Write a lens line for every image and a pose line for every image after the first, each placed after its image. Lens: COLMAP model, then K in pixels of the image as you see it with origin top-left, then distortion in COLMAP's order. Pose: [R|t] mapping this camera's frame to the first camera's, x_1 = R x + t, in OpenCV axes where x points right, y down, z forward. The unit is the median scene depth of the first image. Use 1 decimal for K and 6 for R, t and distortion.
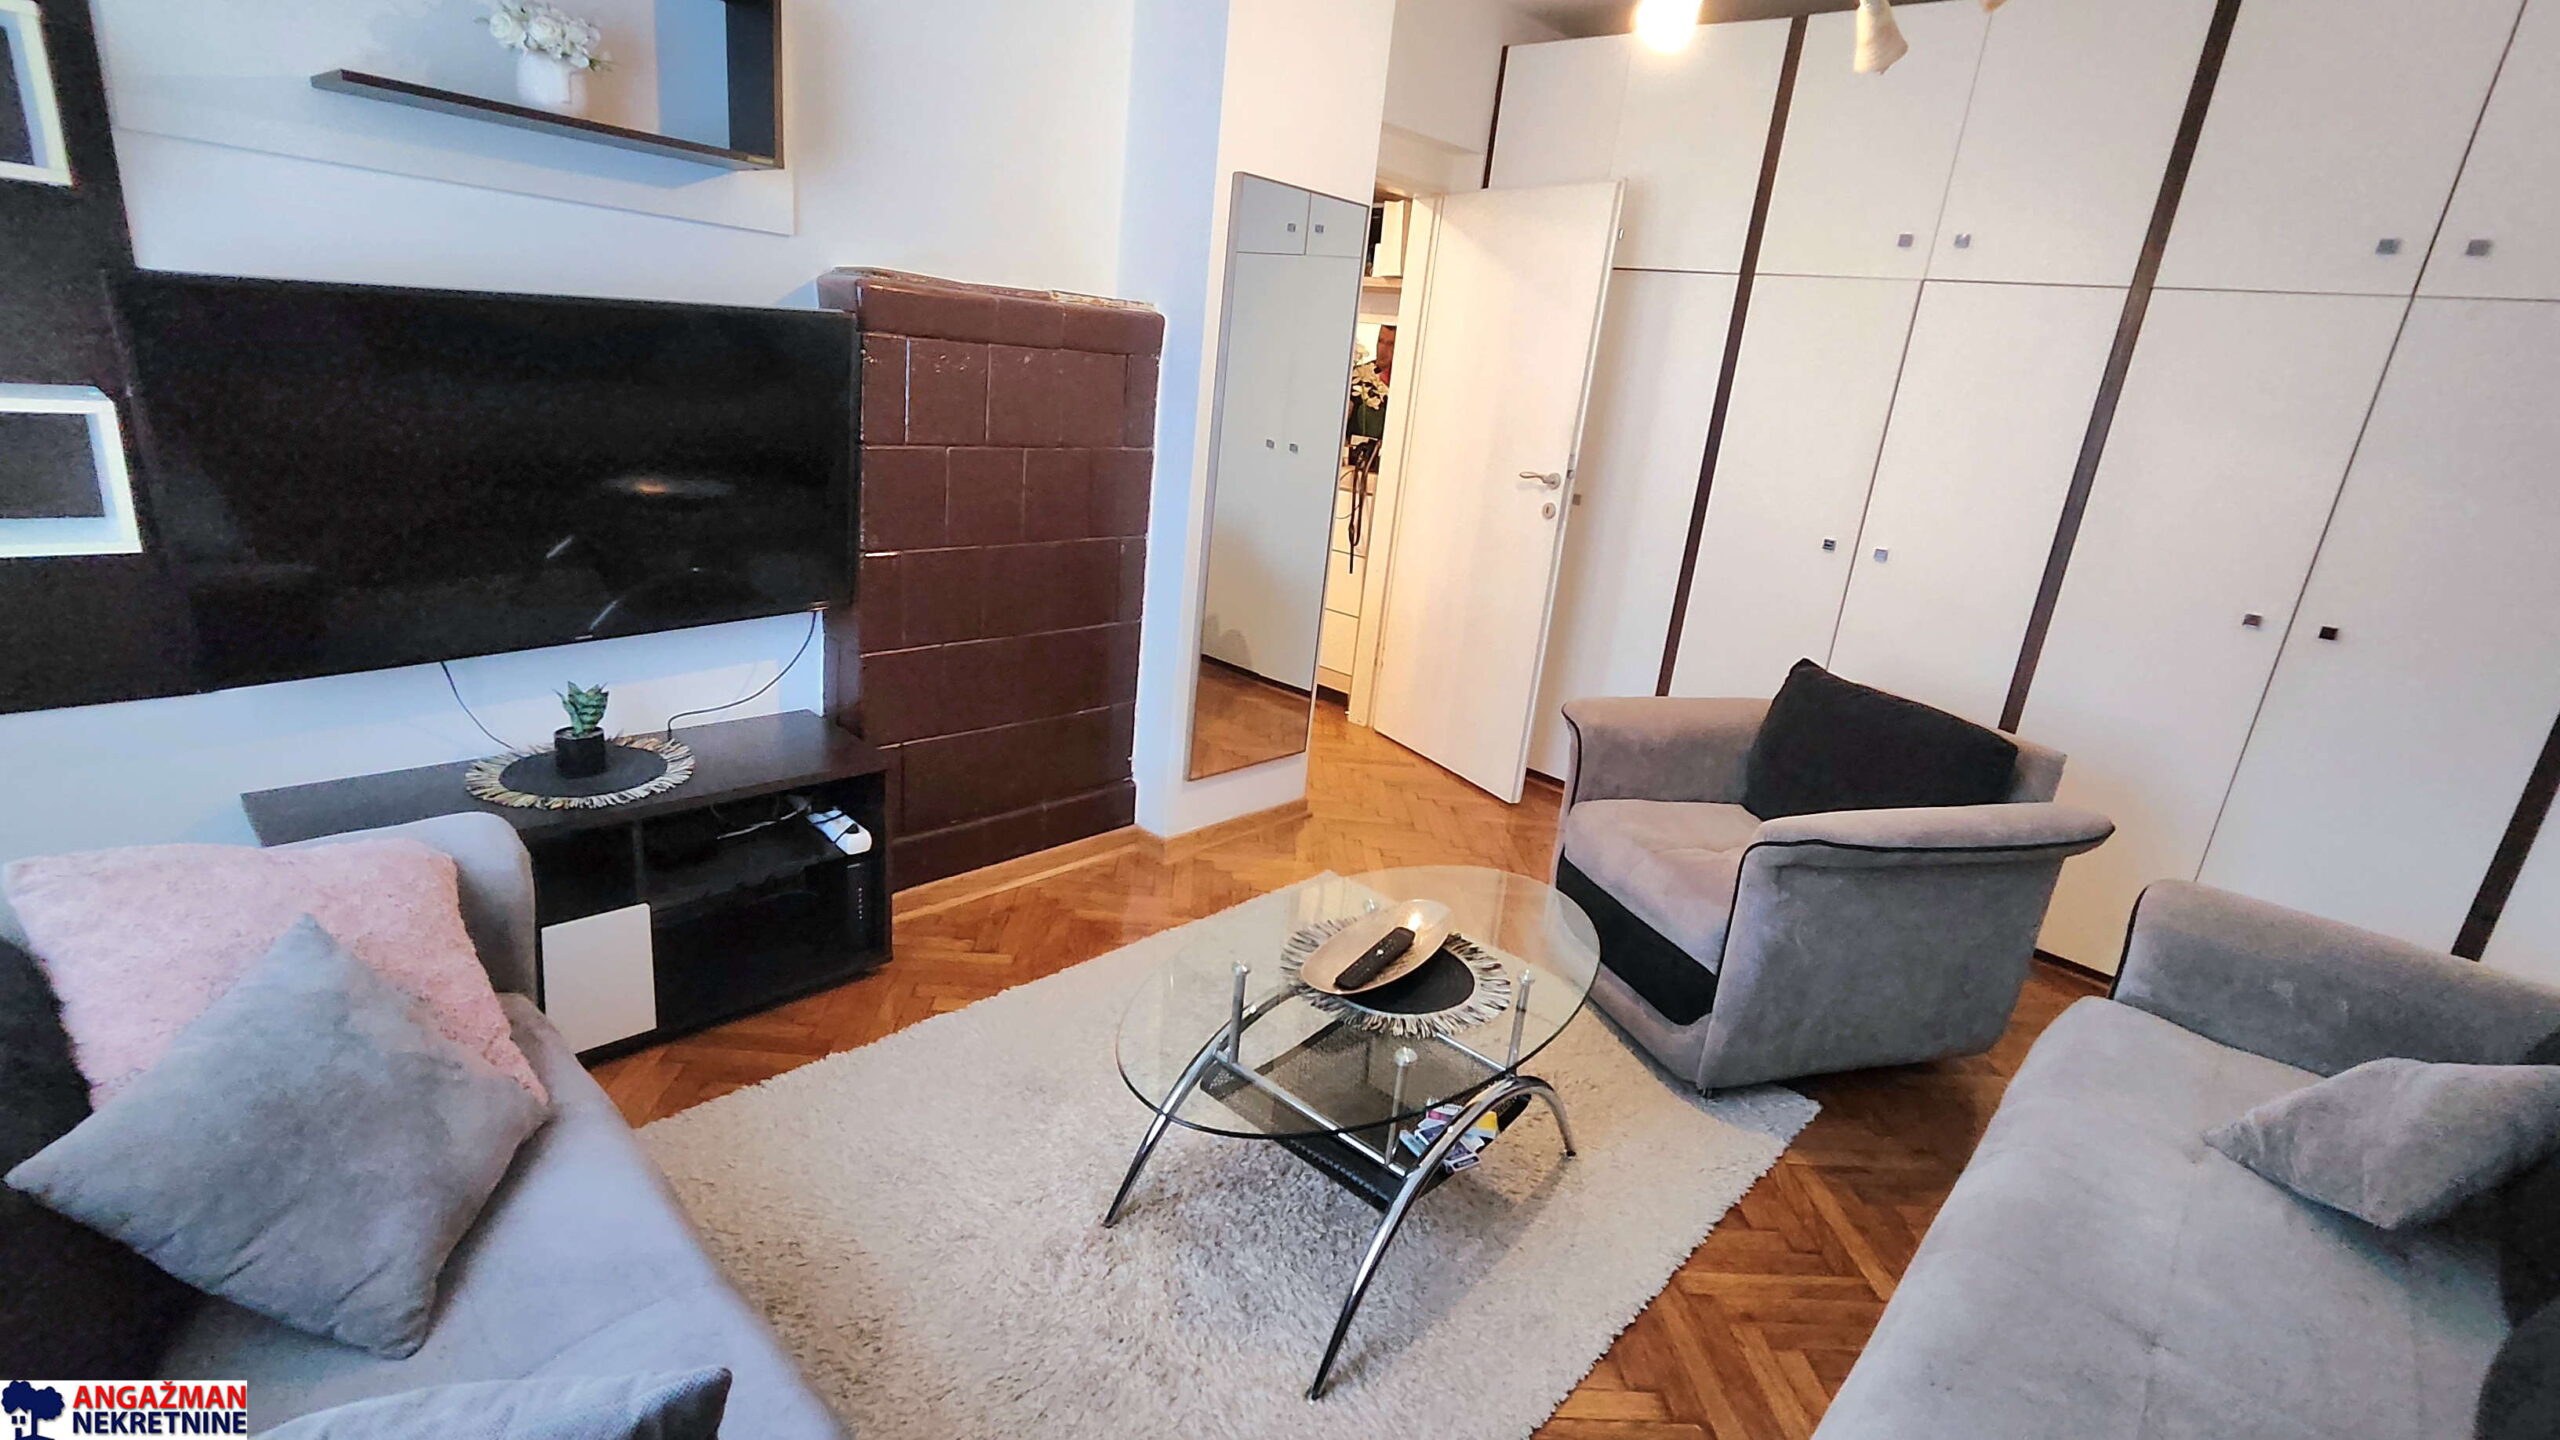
lens RADIAL K [[1166.9, 0, 1264.8], [0, 1166.9, 717.9], [0, 0, 1]] dist [-0.003590, 0.006498]
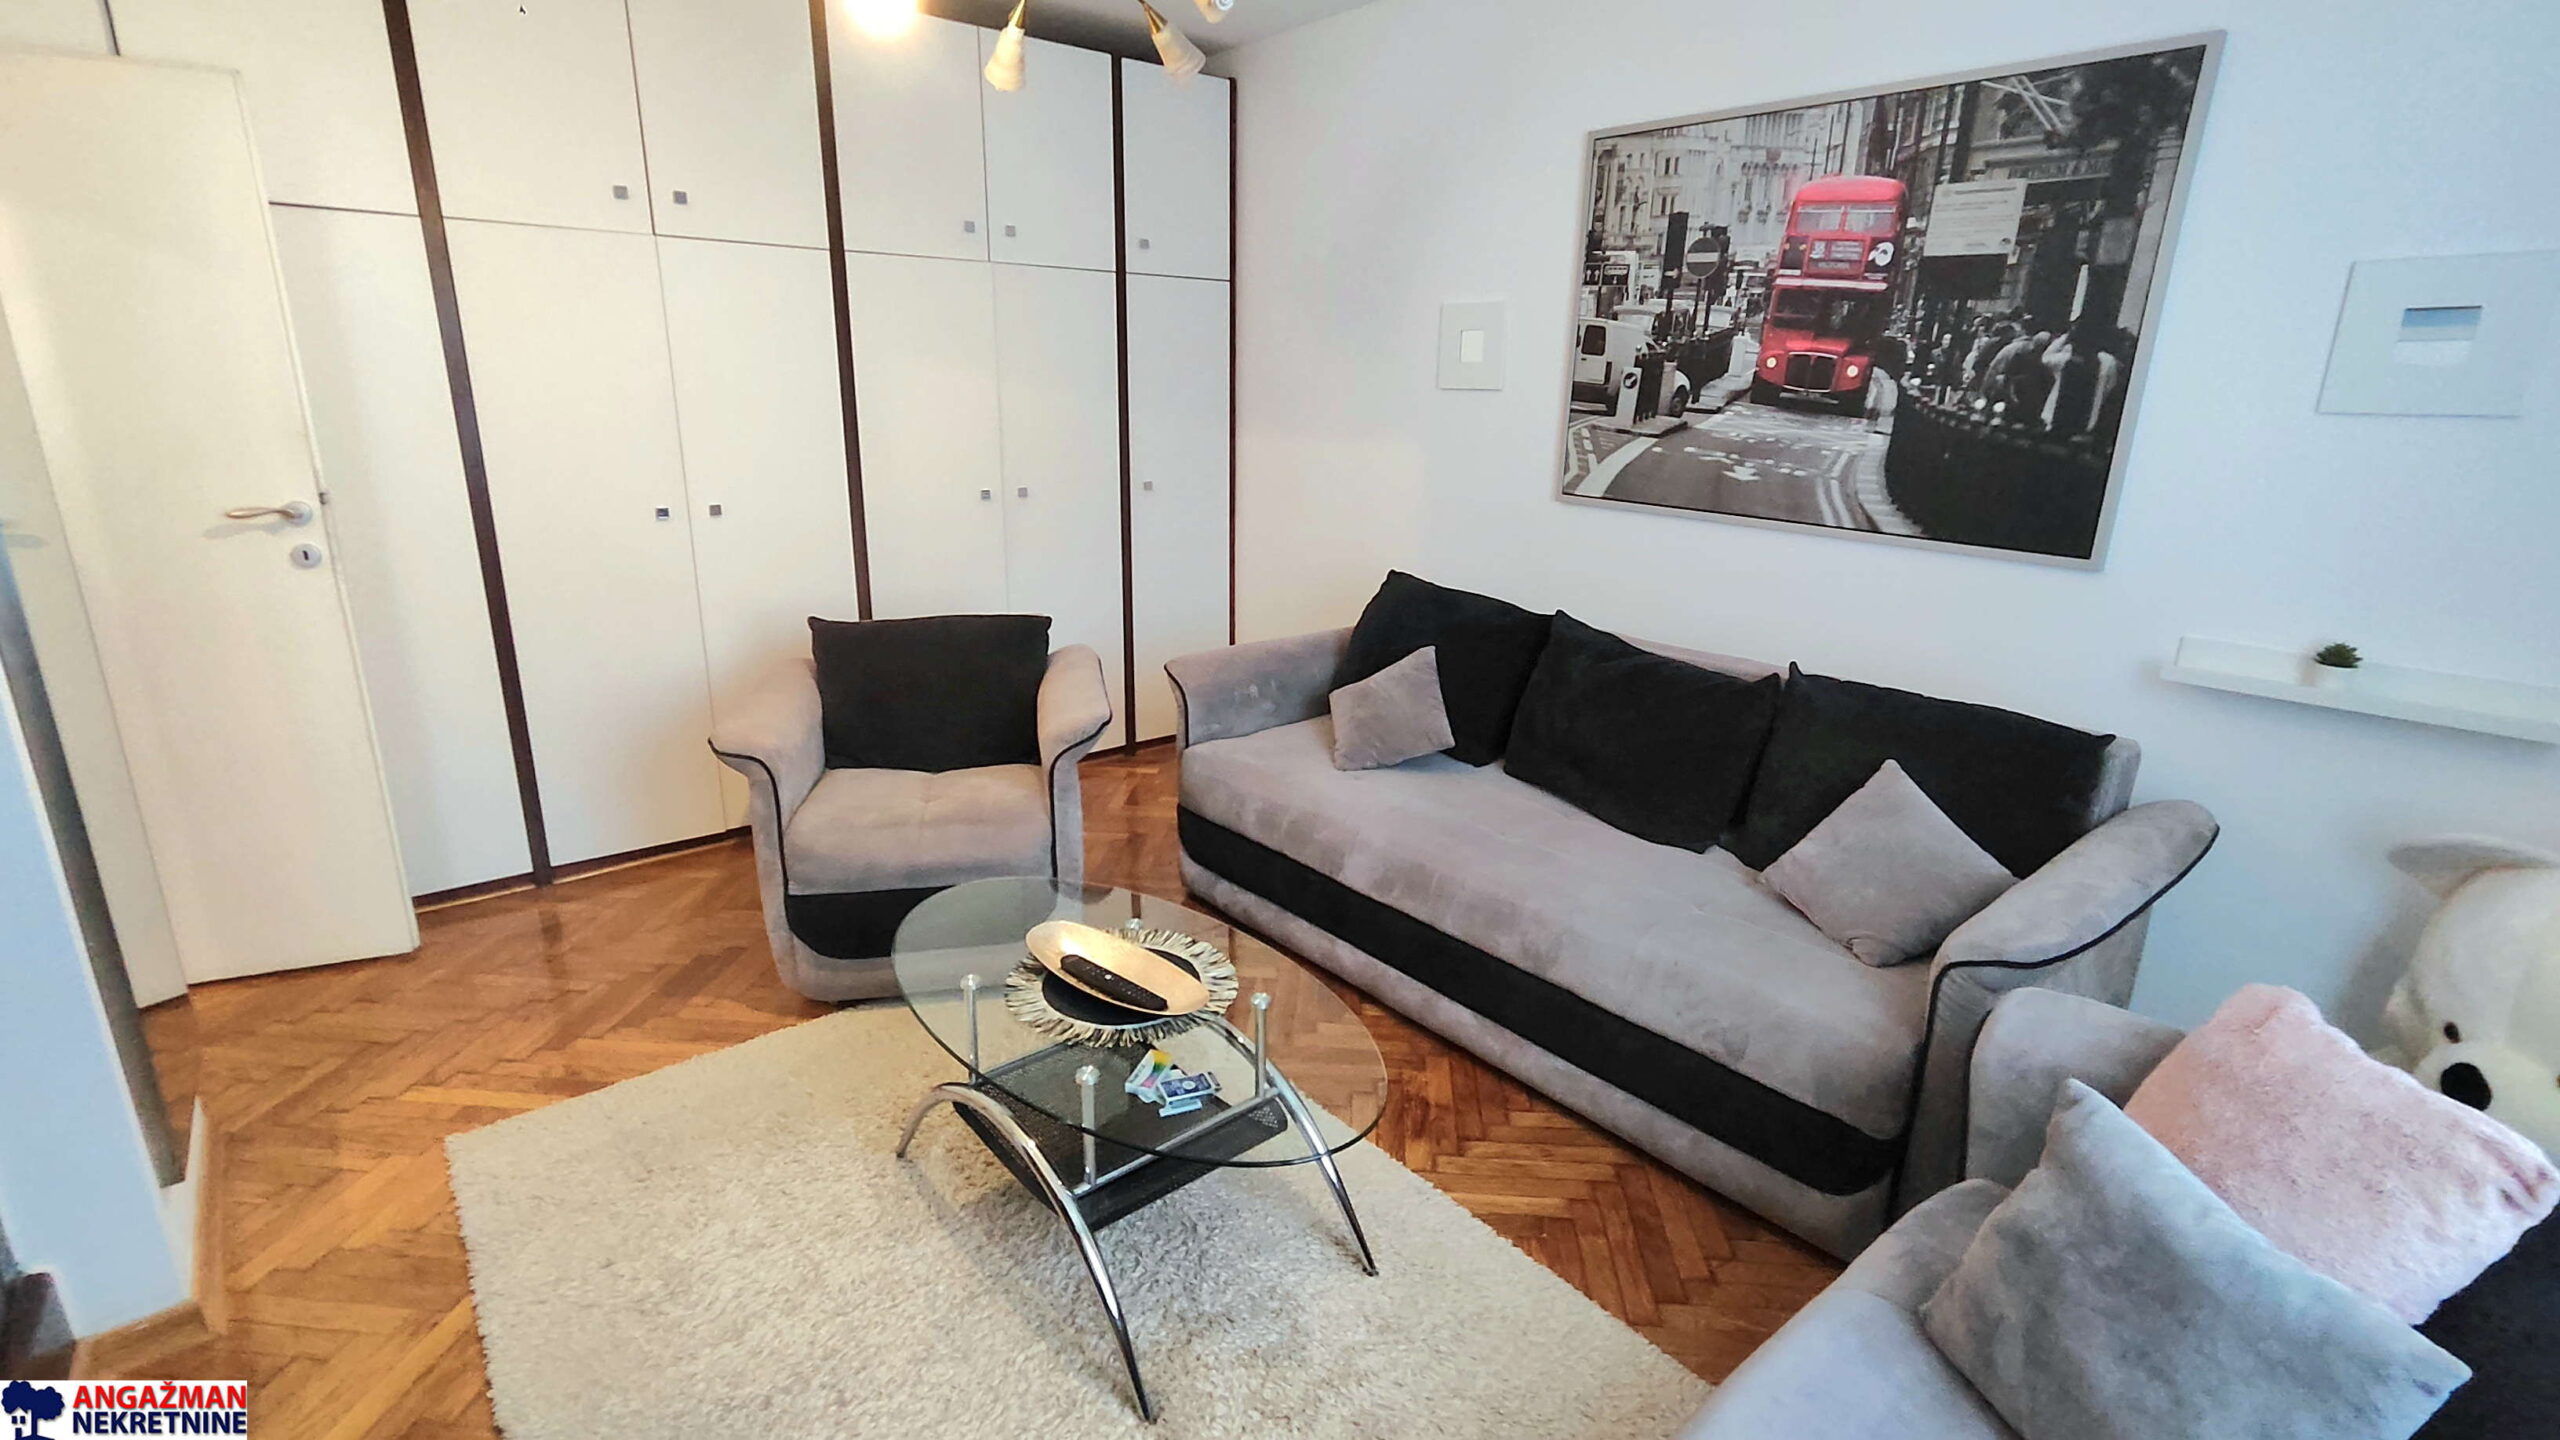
lens RADIAL K [[1166.9, 0, 1263.1], [0, 1166.9, 731.2], [0, 0, 1]] dist [-0.003590, 0.006498]
pose [[0.139690, -0.382065, 0.913517, -0.402258], [0.304208, 0.894505, 0.327596, -0.154376], [-0.942308, 0.232137, 0.241181, 0.346687]]
